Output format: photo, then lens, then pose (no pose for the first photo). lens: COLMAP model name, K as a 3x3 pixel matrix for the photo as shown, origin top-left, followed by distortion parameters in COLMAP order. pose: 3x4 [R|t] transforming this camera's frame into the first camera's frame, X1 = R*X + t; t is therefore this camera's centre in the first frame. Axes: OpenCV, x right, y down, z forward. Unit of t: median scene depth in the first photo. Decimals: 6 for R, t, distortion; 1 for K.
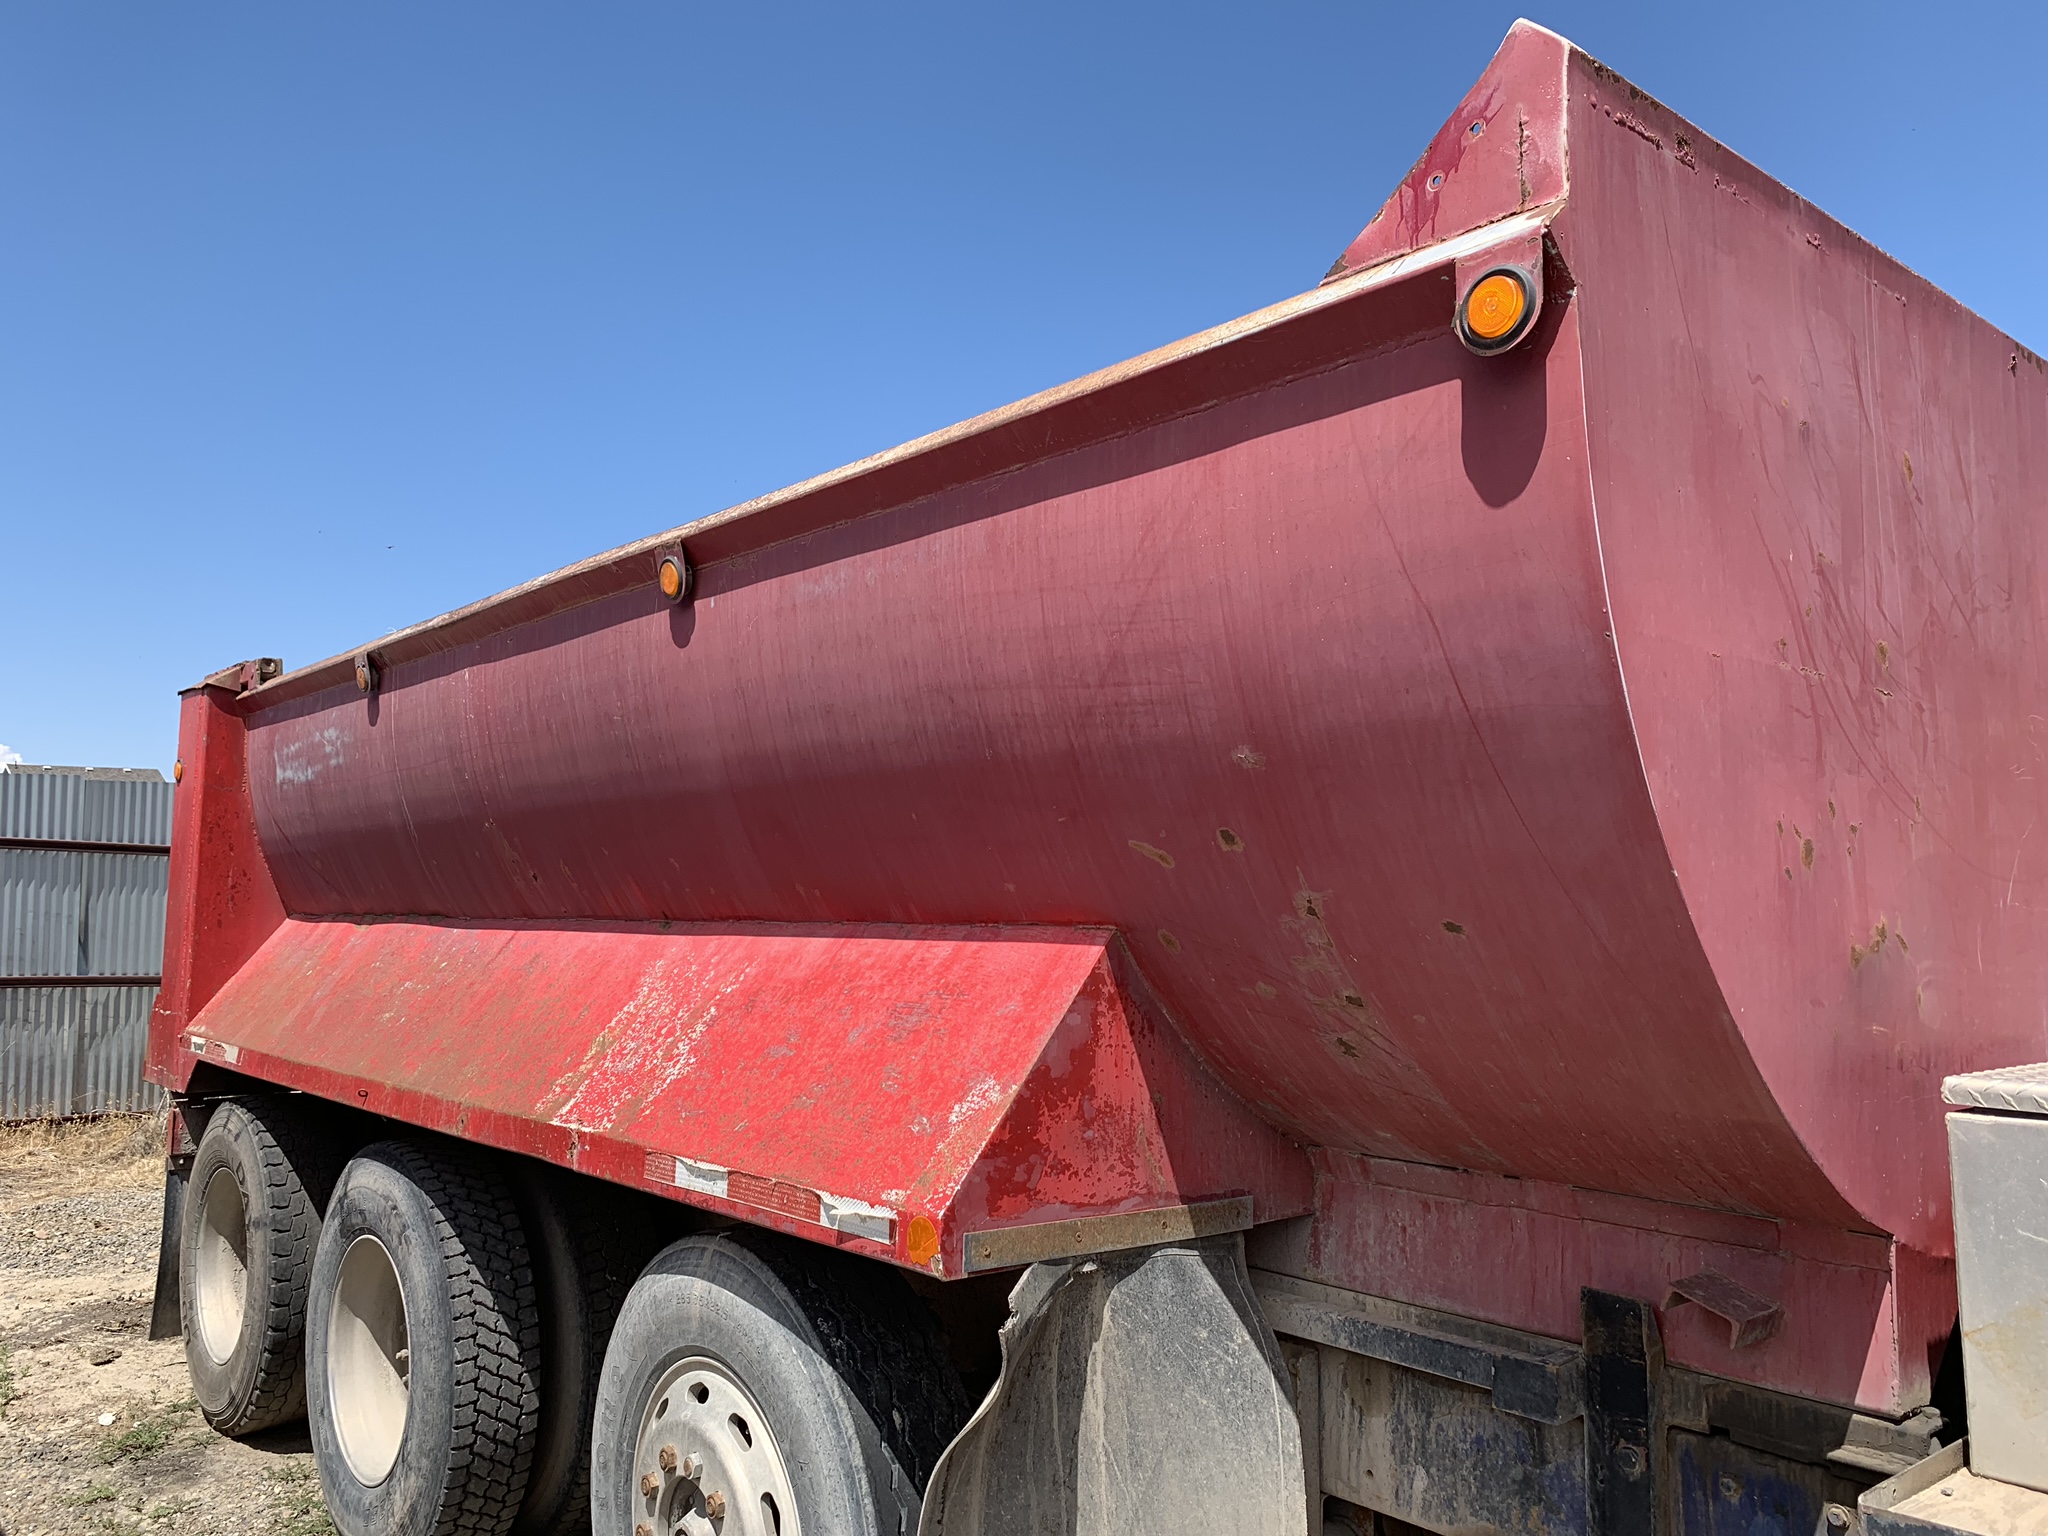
lens RADIAL K [[1623.6, 0, 1066.3], [0, 1623.6, 766.5], [0, 0, 1]] dist [0.017334, 0.000087]
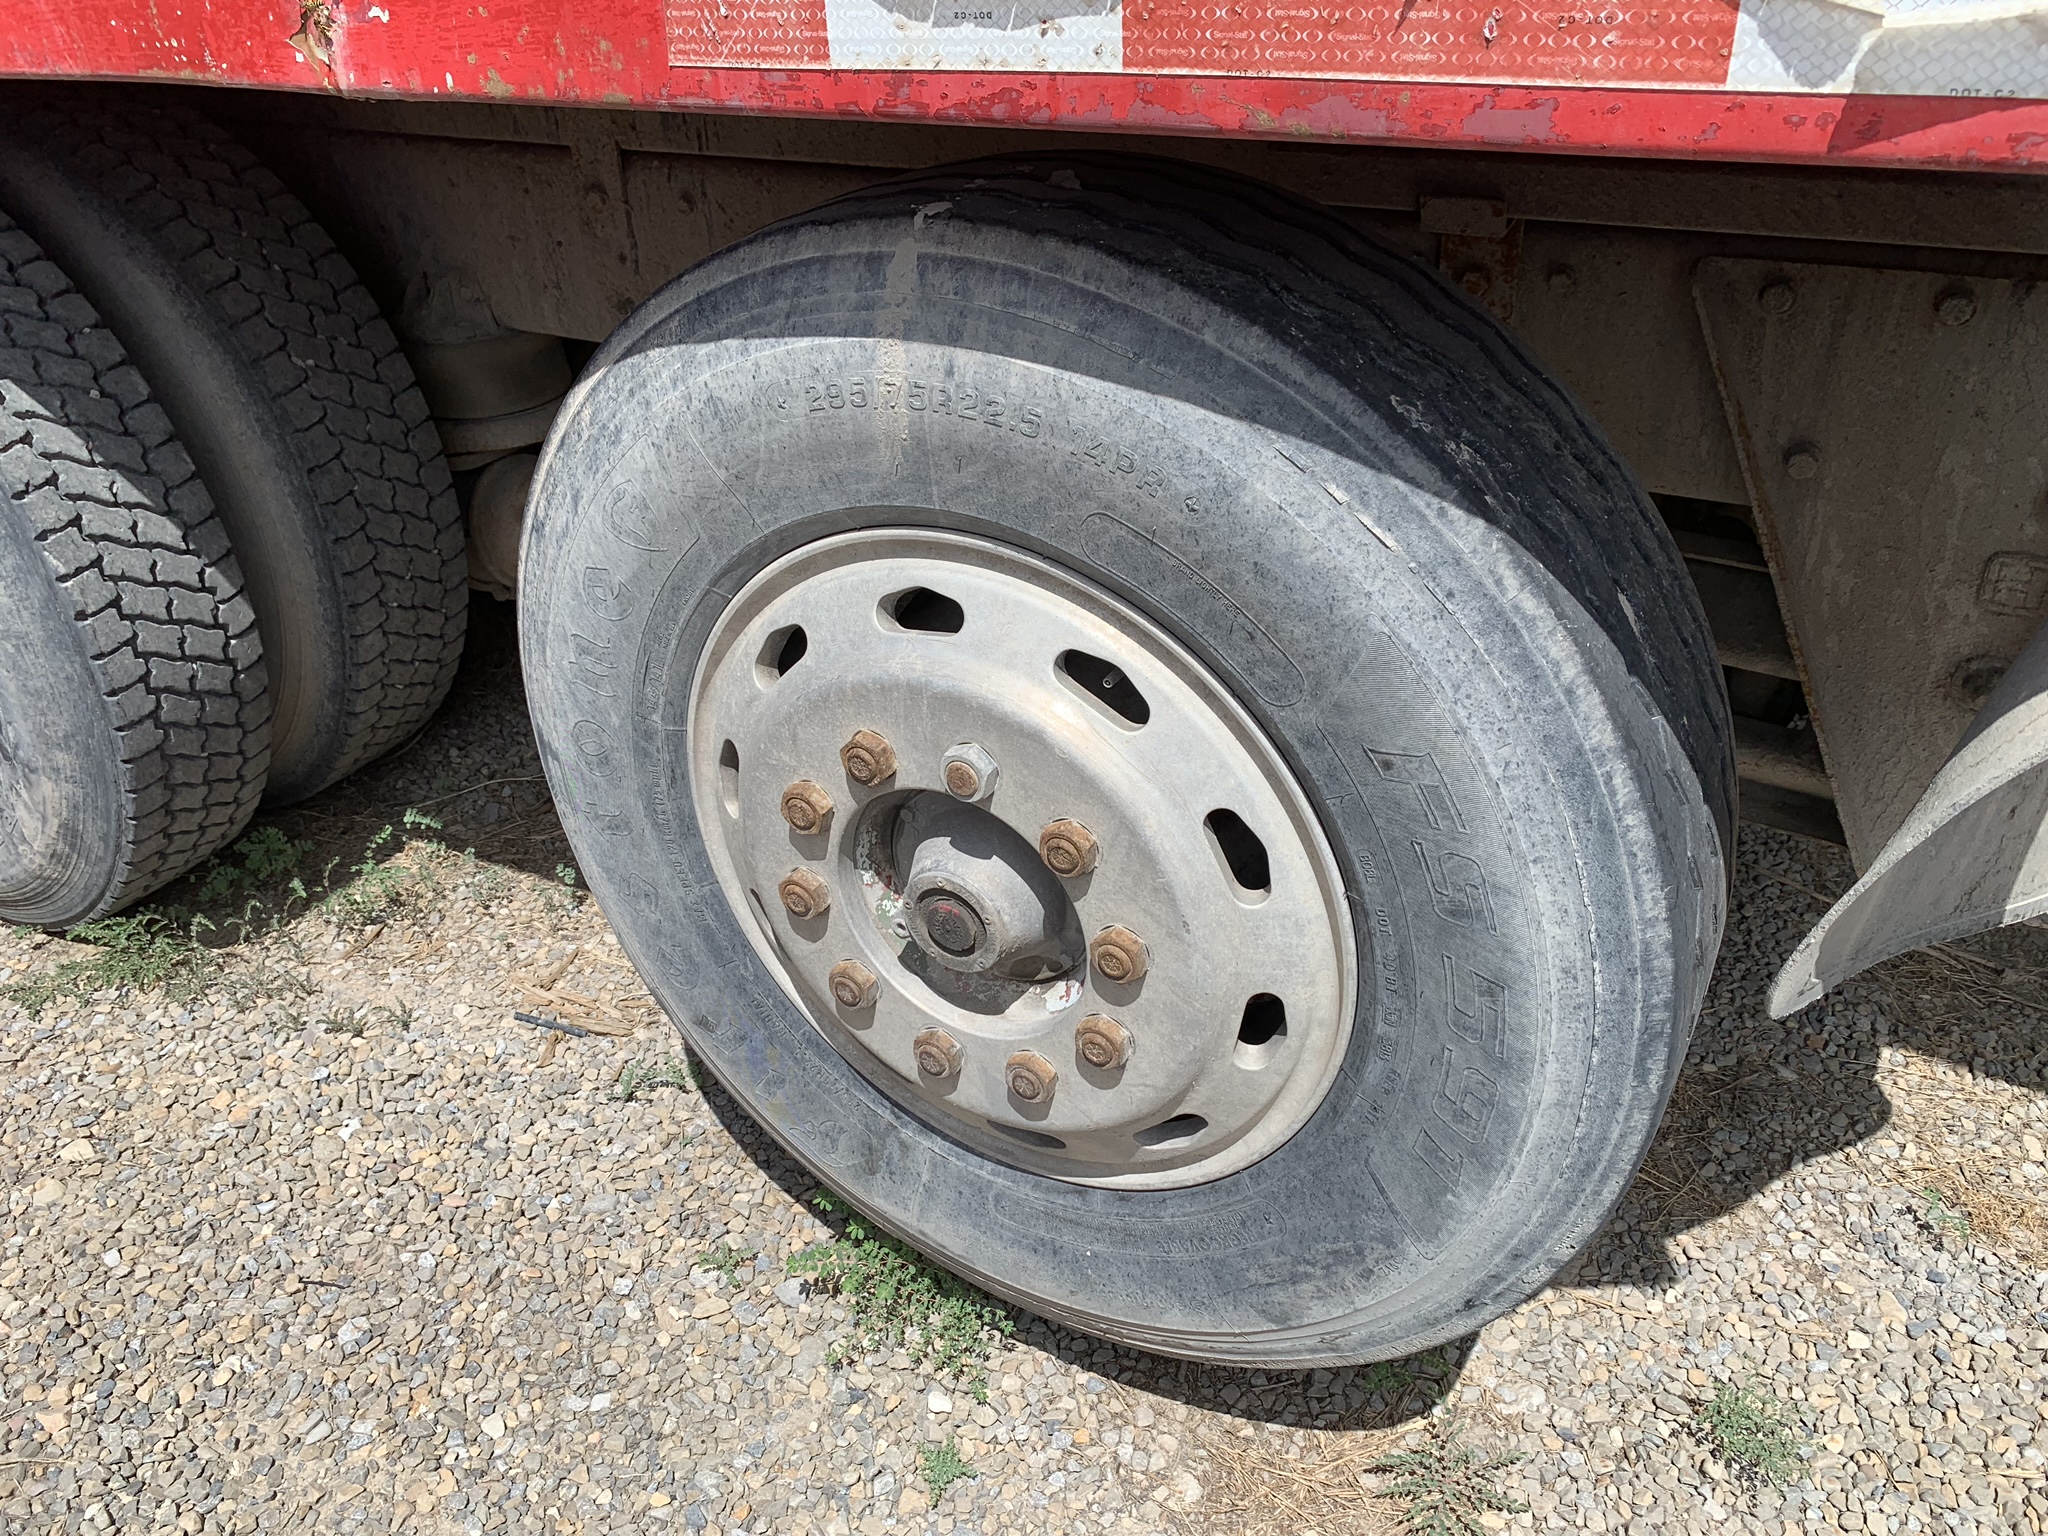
lens RADIAL K [[1623.6, 0, 1066.3], [0, 1623.6, 766.5], [0, 0, 1]] dist [0.017334, 0.000087]
pose [[0.939735, -0.220450, 0.261343, -0.302643], [0.027838, 0.811171, 0.584146, 0.178729], [-0.340769, -0.541667, 0.768422, 0.648754]]
